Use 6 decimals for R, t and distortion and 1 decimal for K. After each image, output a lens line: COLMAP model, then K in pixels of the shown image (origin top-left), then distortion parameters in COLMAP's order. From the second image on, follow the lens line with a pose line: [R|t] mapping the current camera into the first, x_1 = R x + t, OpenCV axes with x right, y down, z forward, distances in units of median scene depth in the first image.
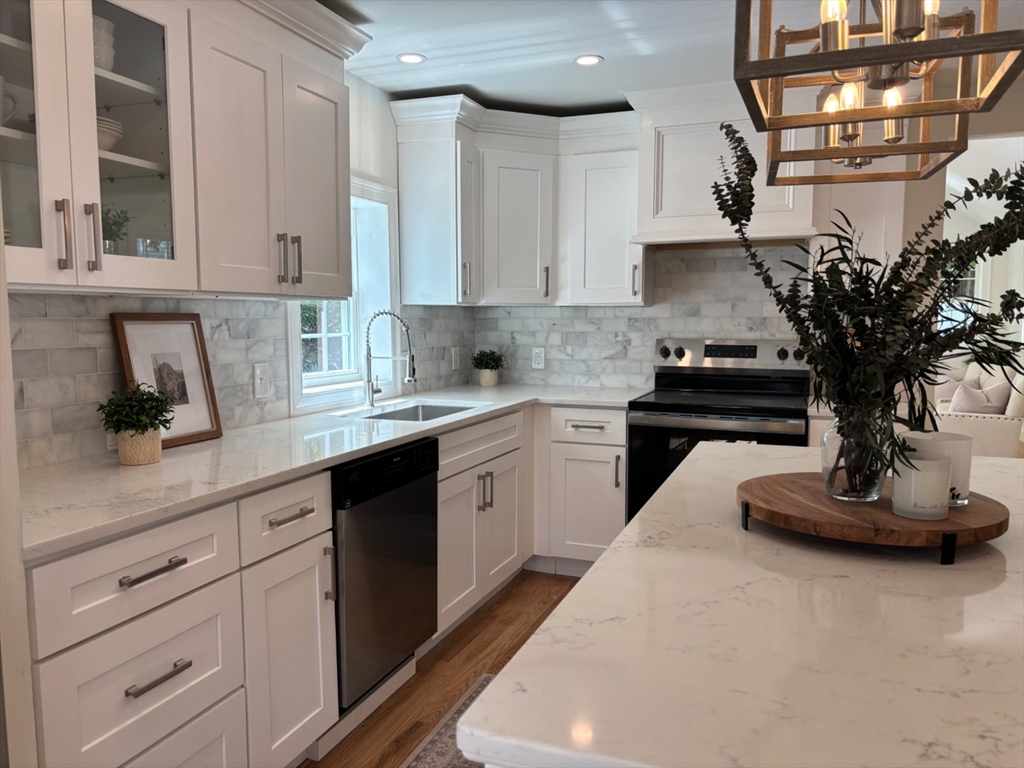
lens RADIAL K [[777.3, 0, 512.6], [0, 777.3, 385.3], [0, 0, 1]] dist [0.054717, -0.052087]
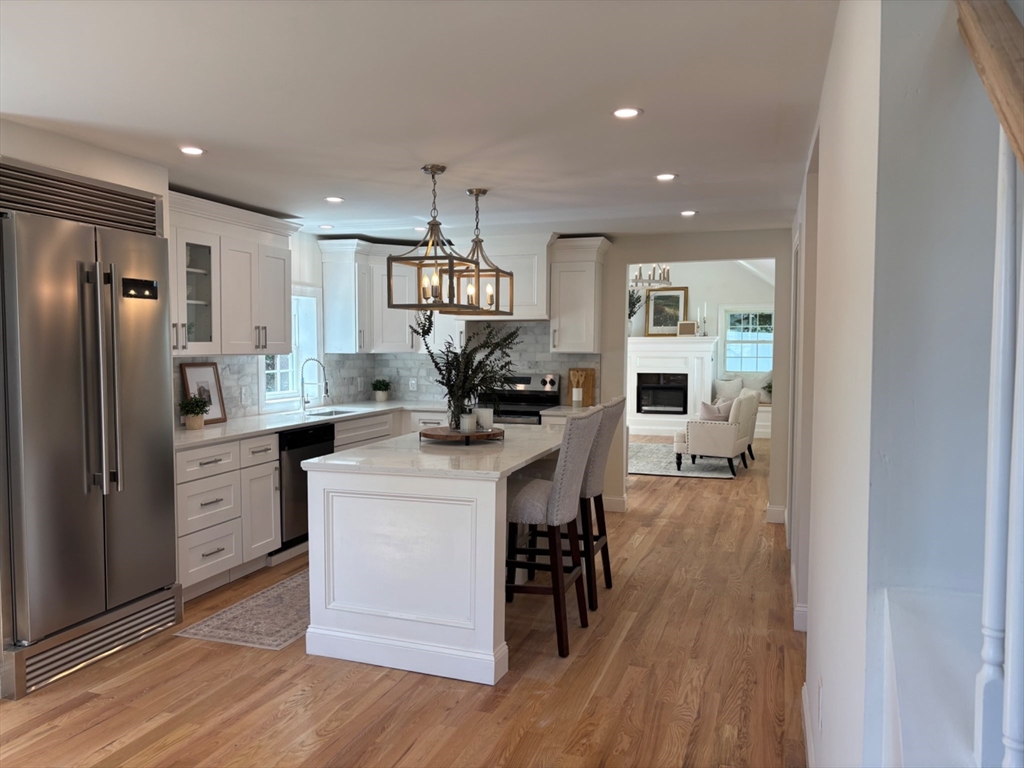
lens RADIAL K [[777.3, 0, 509.8], [0, 777.3, 379.5], [0, 0, 1]] dist [0.054717, -0.052087]
pose [[0.999085, 0.001588, 0.042728, 0.268346], [0.000235, 0.999091, -0.042630, 0.039561], [-0.042757, 0.042601, 0.998177, -1.023610]]
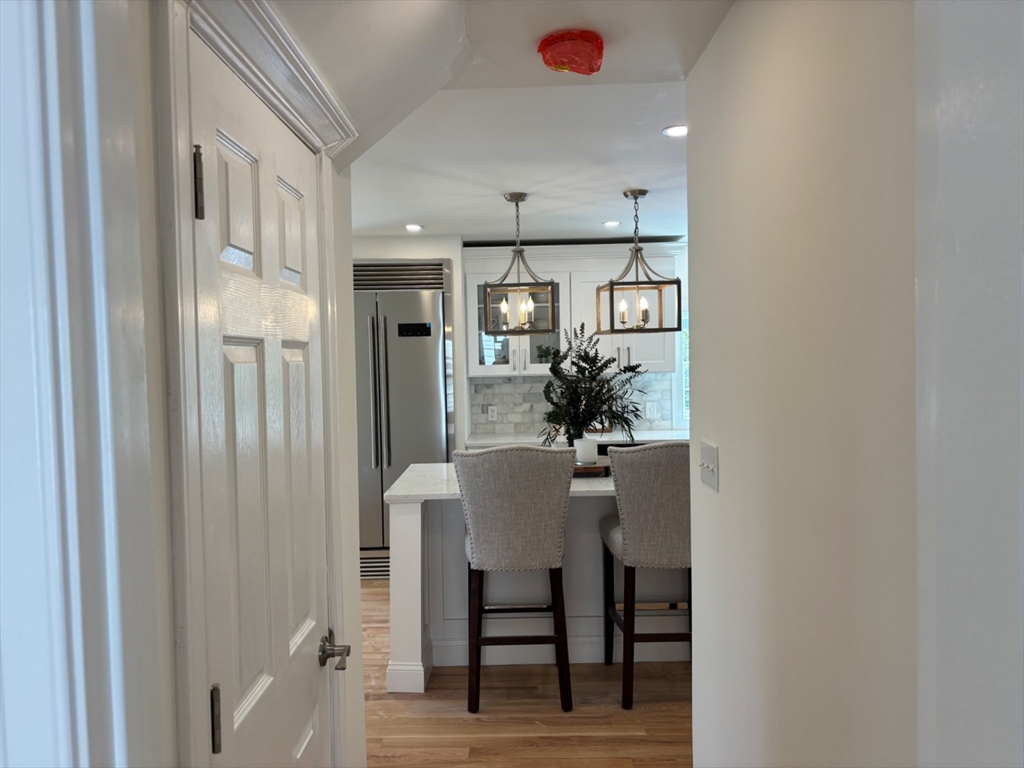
lens RADIAL K [[777.3, 0, 512.9], [0, 777.3, 391.5], [0, 0, 1]] dist [0.054717, -0.052087]
pose [[0.356889, 0.038674, -0.933346, 1.541355], [-0.062847, 0.997873, 0.017317, -0.070575], [0.932030, 0.052478, 0.358560, -0.106951]]
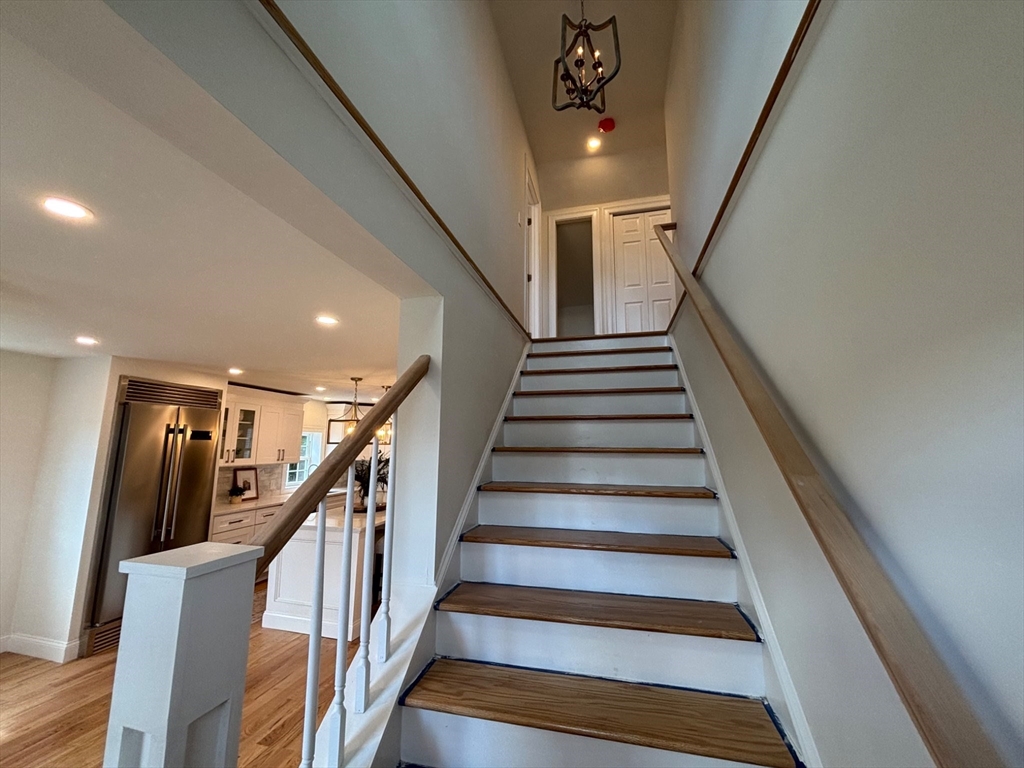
lens RADIAL K [[411.8, 0, 508.6], [0, 411.8, 385.5], [0, 0, 1]] dist [0.008478, -0.000261]
pose [[0.992853, 0.025423, 0.116606, 0.593478], [0.002812, 0.971794, -0.235813, 0.003808], [-0.119312, 0.234456, 0.964777, -1.238045]]
